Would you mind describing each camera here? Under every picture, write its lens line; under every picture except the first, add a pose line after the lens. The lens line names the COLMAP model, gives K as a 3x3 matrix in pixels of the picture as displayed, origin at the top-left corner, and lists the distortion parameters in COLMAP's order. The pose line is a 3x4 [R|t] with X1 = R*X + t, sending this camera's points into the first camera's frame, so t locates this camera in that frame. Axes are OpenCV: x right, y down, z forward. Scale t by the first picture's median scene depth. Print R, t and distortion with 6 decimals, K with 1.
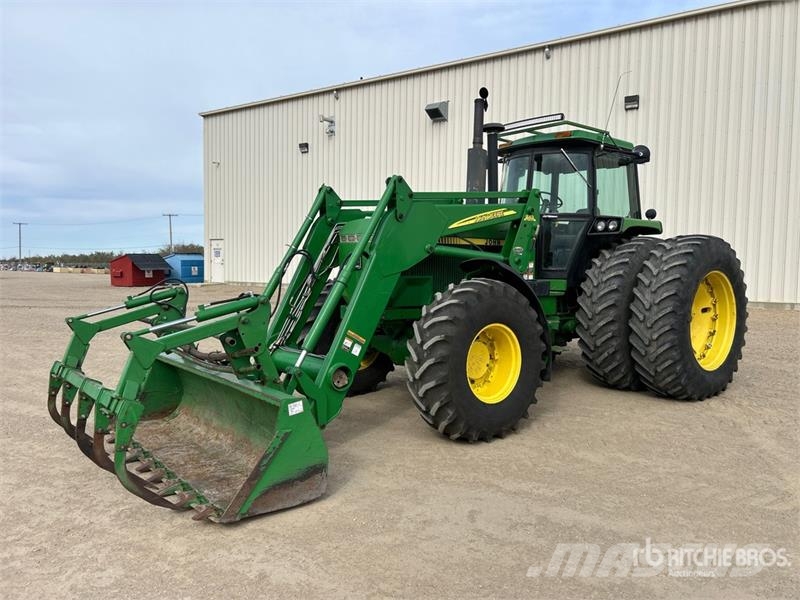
lens RADIAL K [[627.2, 0, 402.5], [0, 627.2, 288.7], [0, 0, 1]] dist [0.065293, -0.221544]
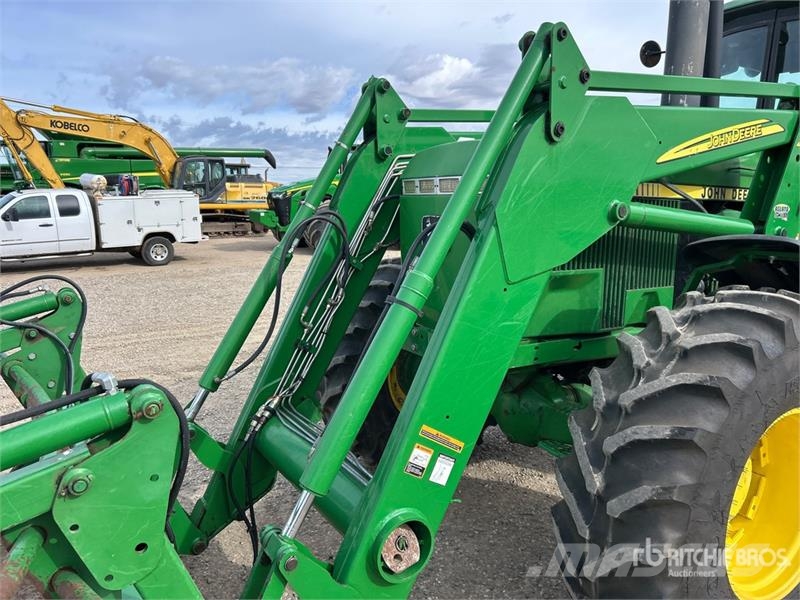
lens RADIAL K [[478.0, 0, 399.8], [0, 478.0, 279.9], [0, 0, 1]] dist [0.033610, -0.020489]
pose [[0.994565, 0.023440, -0.101449, -0.068307], [-0.010876, 0.992388, 0.122668, -0.057567], [0.103552, -0.120898, 0.987249, 0.674944]]
